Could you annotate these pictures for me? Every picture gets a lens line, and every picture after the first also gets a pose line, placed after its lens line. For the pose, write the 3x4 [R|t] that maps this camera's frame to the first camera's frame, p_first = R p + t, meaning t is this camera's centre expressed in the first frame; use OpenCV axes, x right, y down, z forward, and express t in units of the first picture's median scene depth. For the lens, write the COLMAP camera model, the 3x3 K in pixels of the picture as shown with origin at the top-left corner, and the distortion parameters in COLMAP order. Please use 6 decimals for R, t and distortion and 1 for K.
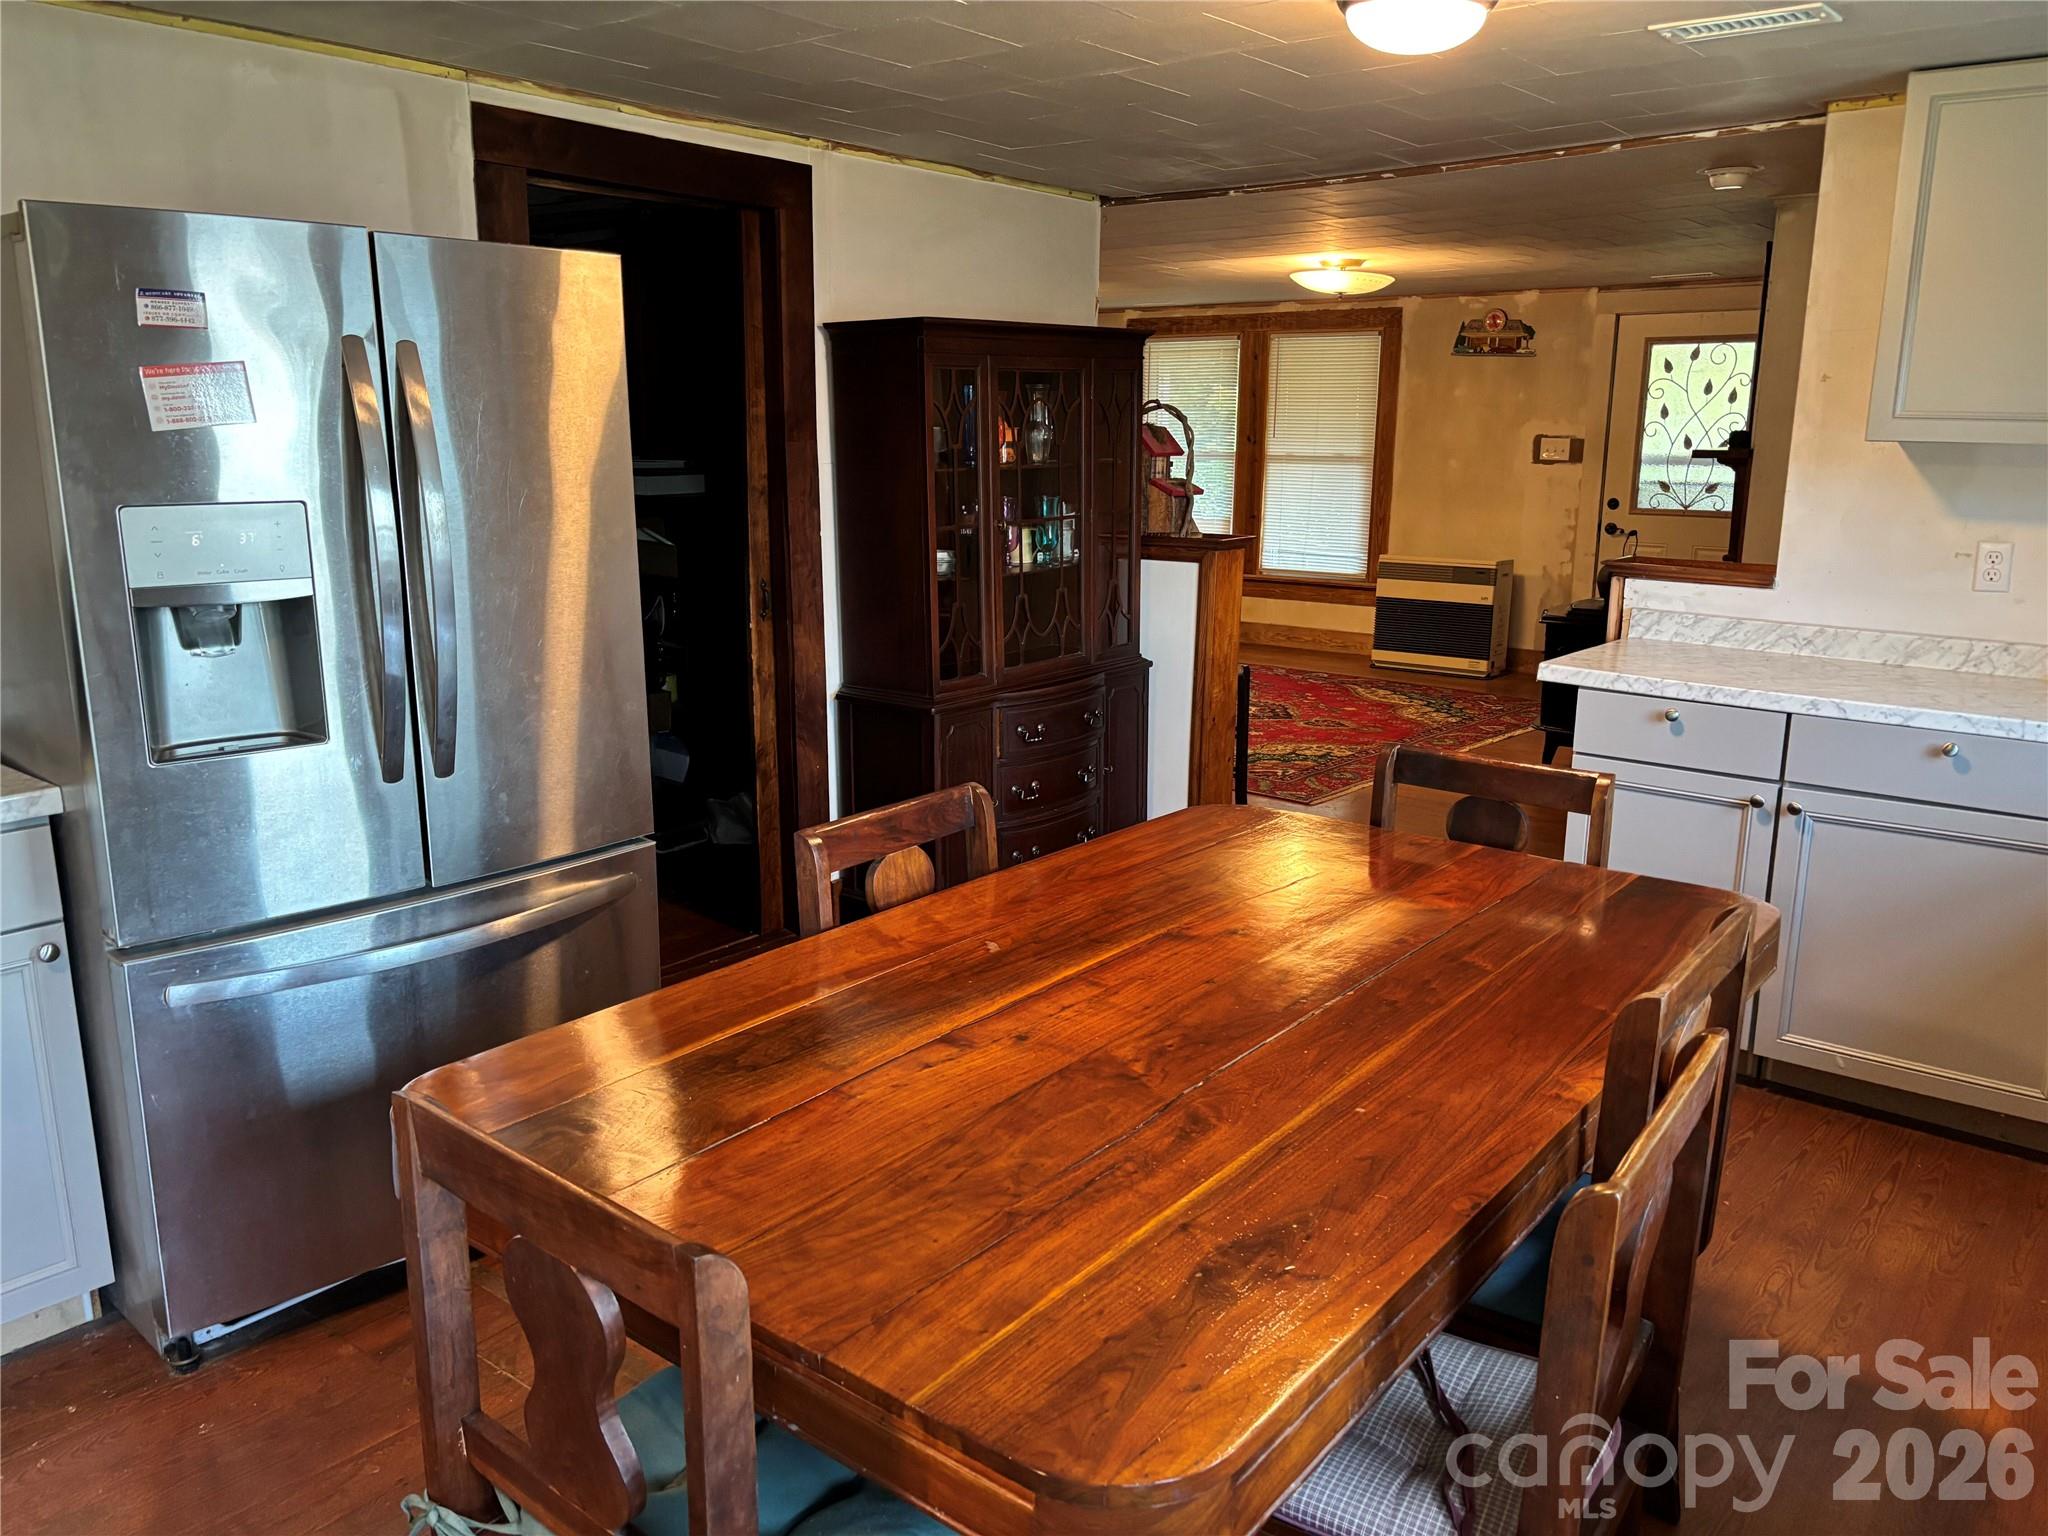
lens RADIAL K [[1559.5, 0, 1031.7], [0, 1559.5, 755.5], [0, 0, 1]] dist [0.042103, -0.038713]
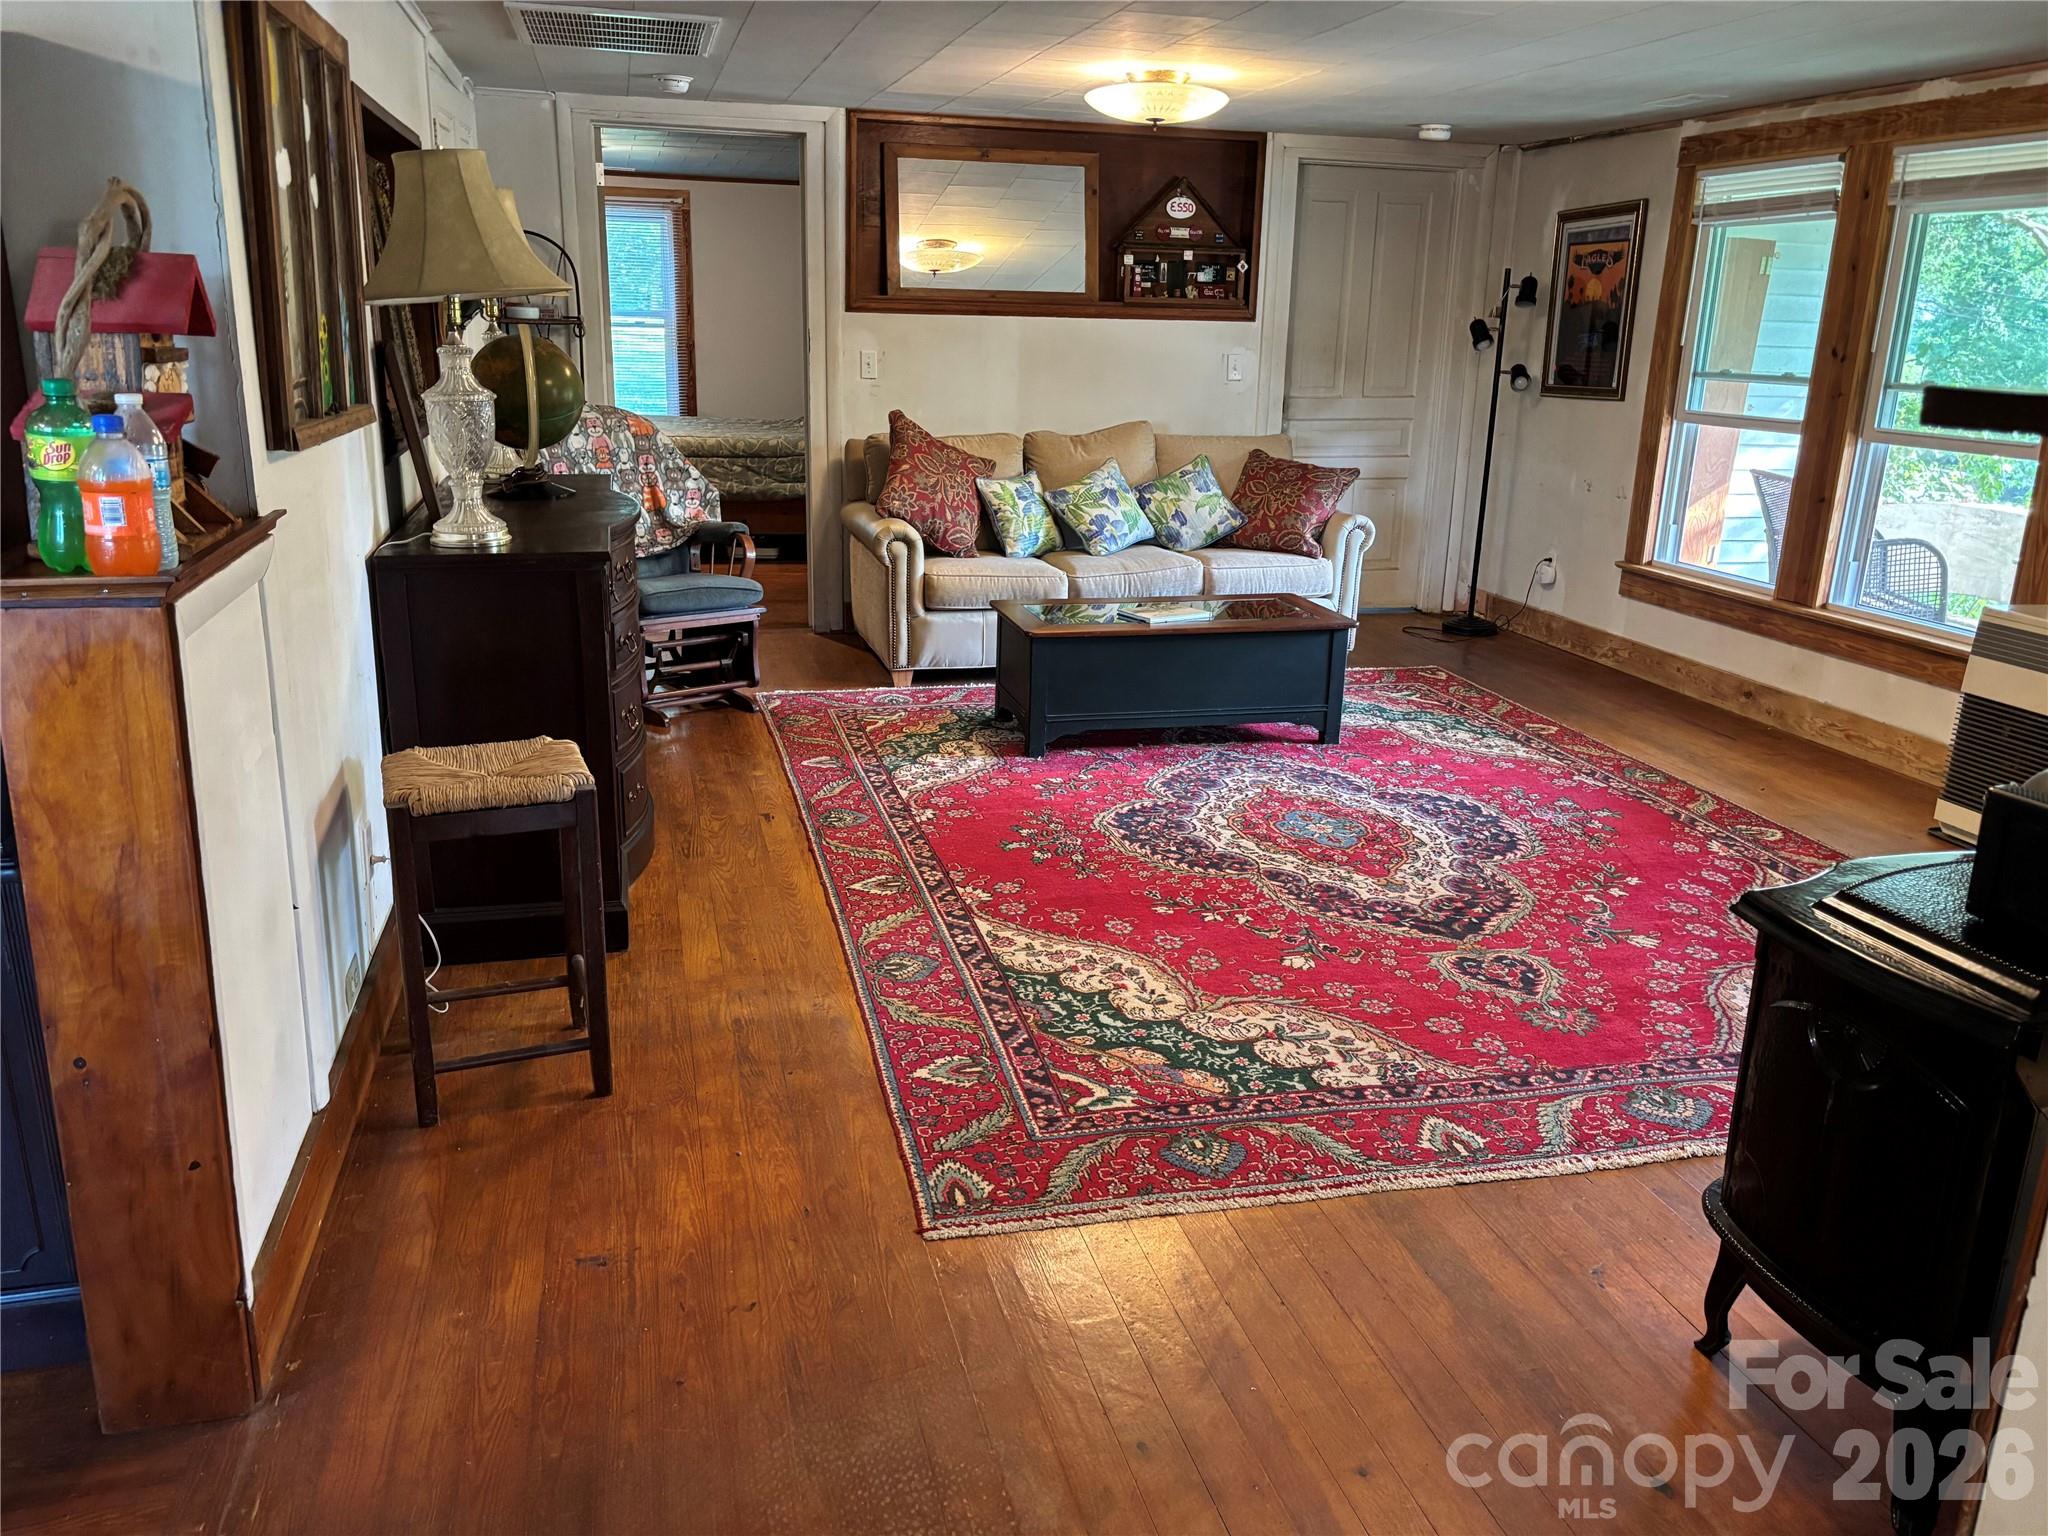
lens RADIAL K [[1559.5, 0, 1023.8], [0, 1559.5, 790.0], [0, 0, 1]] dist [0.042103, -0.038713]
pose [[0.789563, 0.193845, -0.582250, 0.637327], [-0.151984, 0.981010, 0.120504, -0.190646], [0.594552, -0.006653, 0.804030, 0.971365]]
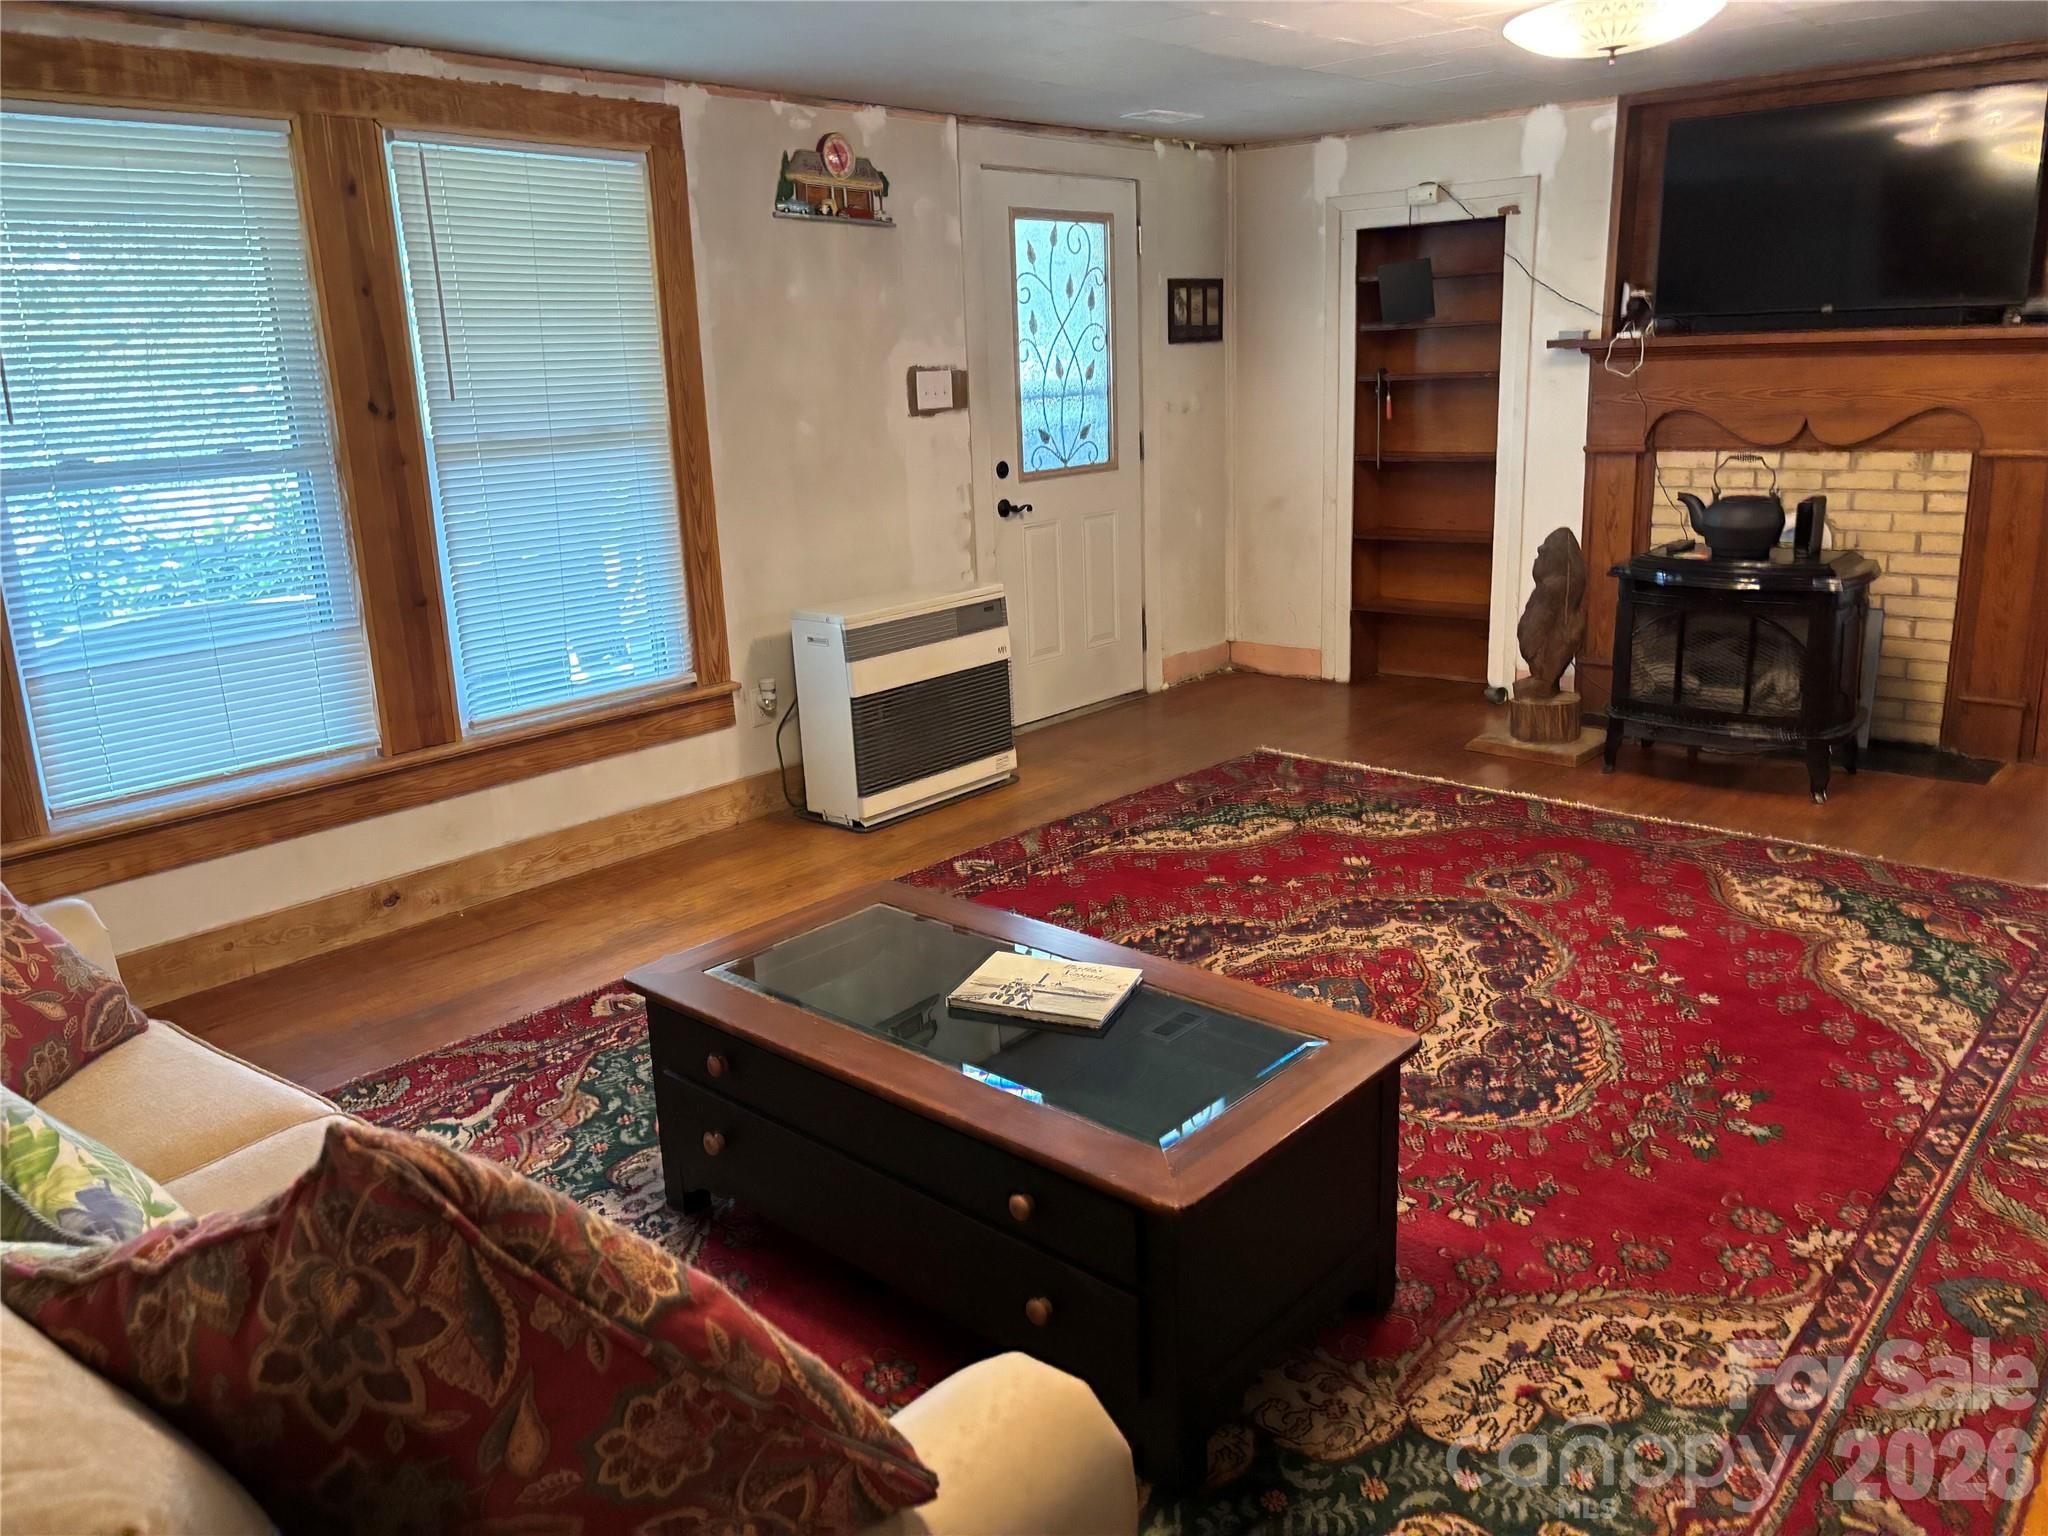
lens RADIAL K [[1559.5, 0, 1022.1], [0, 1559.5, 765.2], [0, 0, 1]] dist [0.042103, -0.038713]
pose [[0.042400, -0.264542, 0.963442, -0.595533], [0.249851, 0.936477, 0.246142, -0.425834], [-0.967355, 0.230281, 0.105803, 2.000281]]
